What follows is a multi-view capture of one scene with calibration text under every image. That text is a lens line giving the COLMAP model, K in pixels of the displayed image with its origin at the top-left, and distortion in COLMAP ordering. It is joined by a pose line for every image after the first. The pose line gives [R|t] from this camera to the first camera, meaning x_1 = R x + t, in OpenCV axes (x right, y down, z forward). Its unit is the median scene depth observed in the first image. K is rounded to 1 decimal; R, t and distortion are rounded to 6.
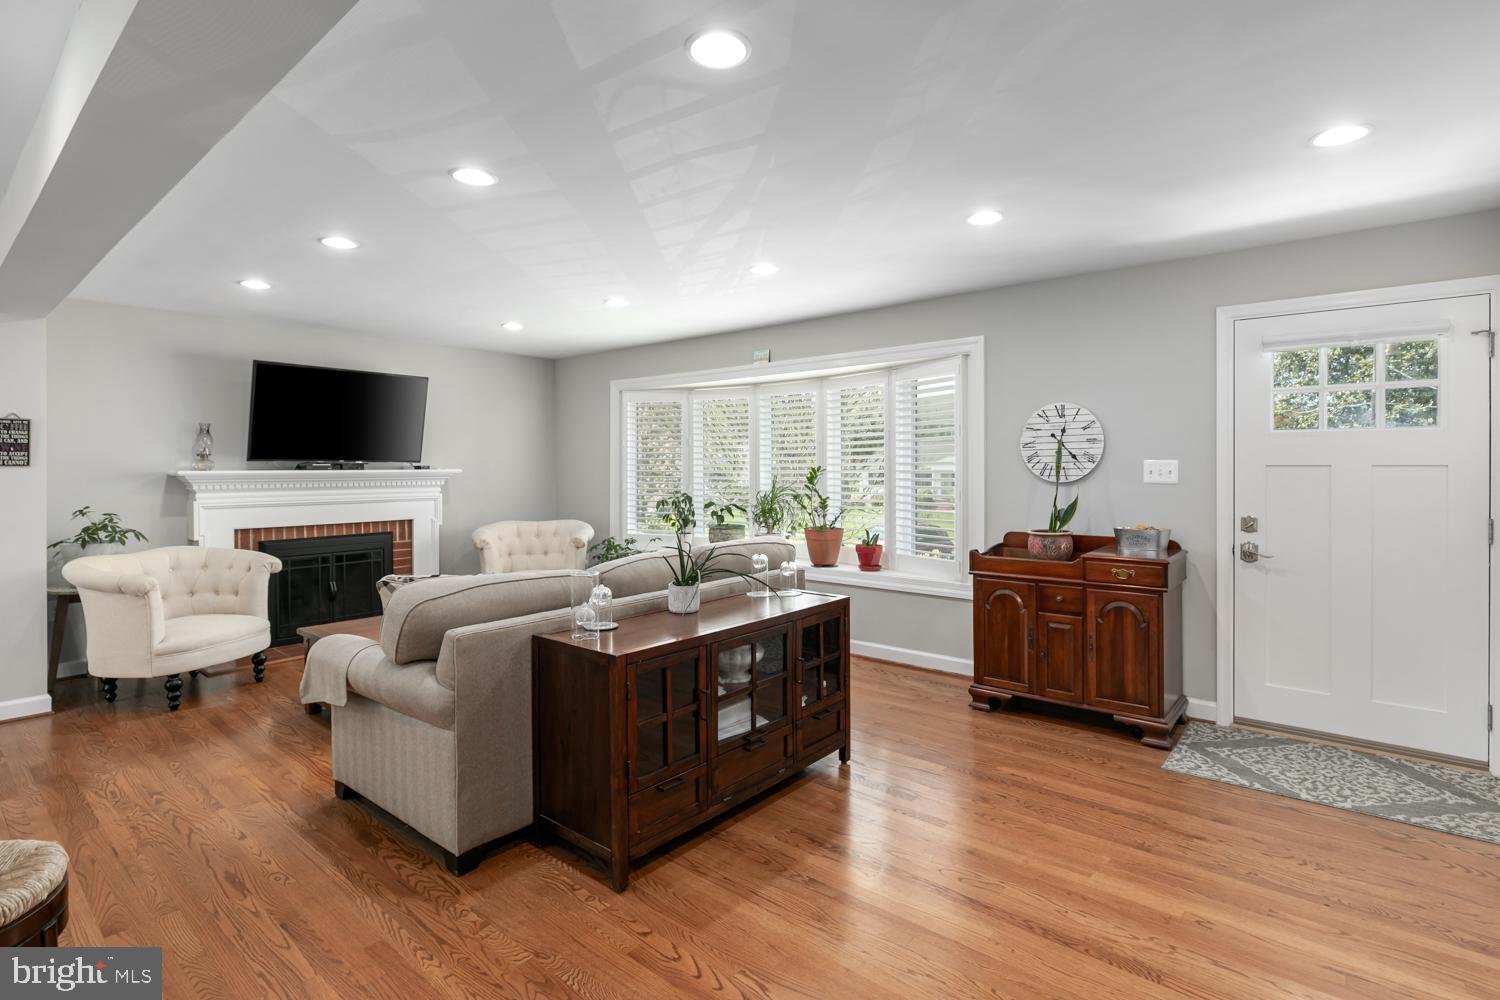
lens RADIAL K [[719.8, 0, 747.7], [0, 719.8, 491.1], [0, 0, 1]] dist [0.001348, -0.000075]
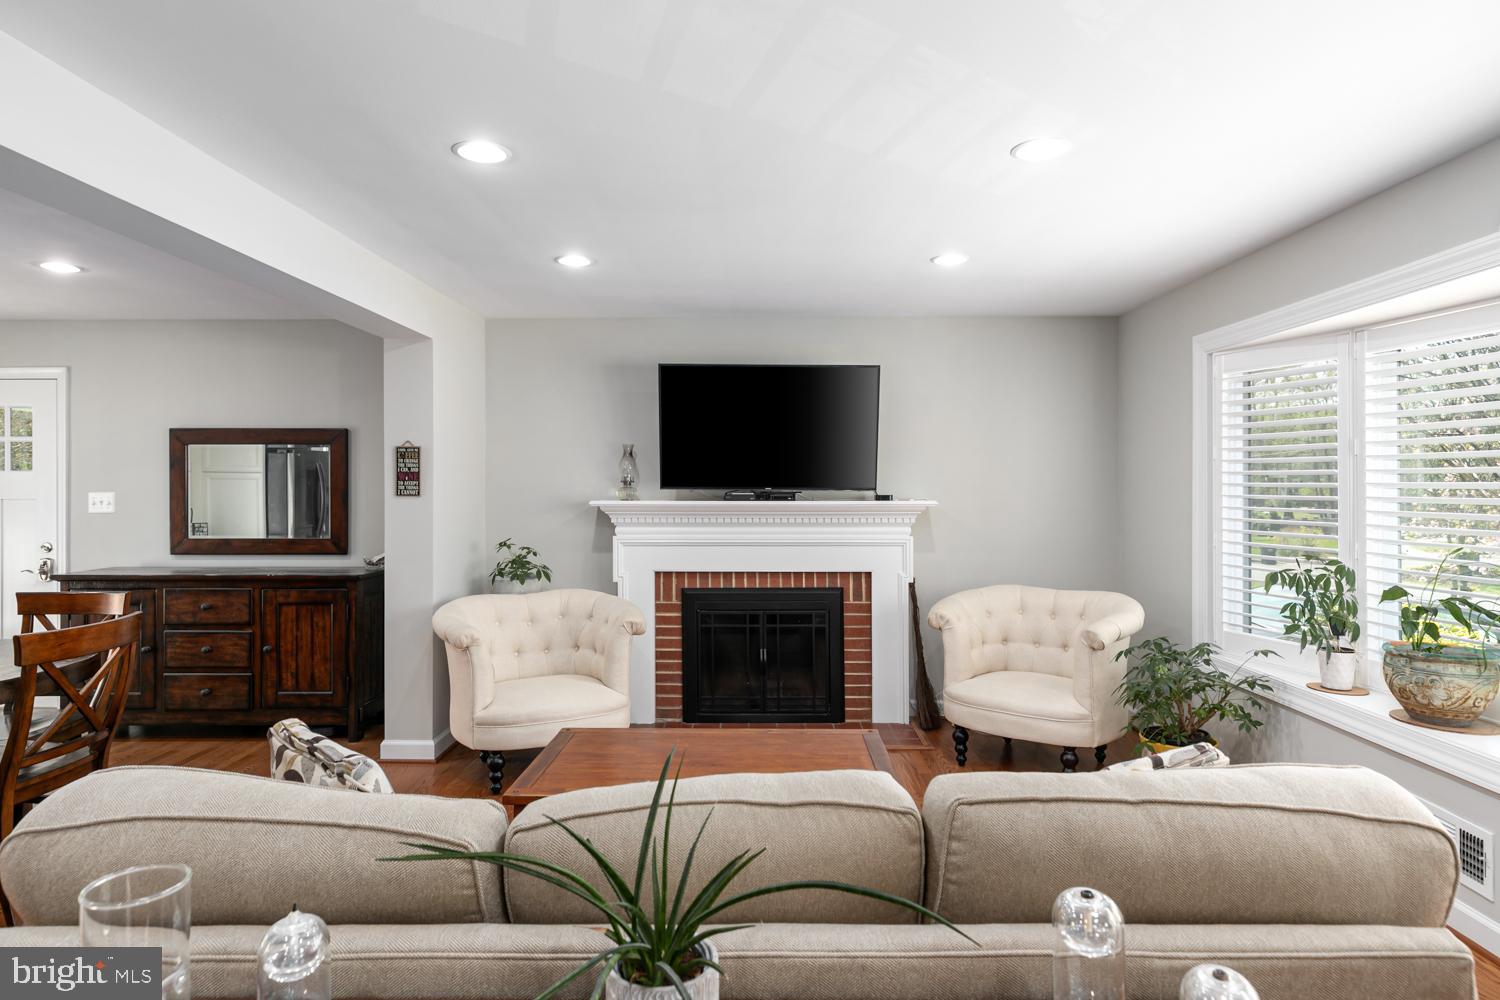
lens RADIAL K [[845.6, 0, 745.6], [0, 845.6, 491.0], [0, 0, 1]] dist [0.004212, -0.000426]
pose [[0.644350, 0.004604, -0.764717, 0.086780], [-0.028499, 0.999432, -0.017996, -0.022379], [0.764199, 0.033389, 0.644115, 0.406605]]
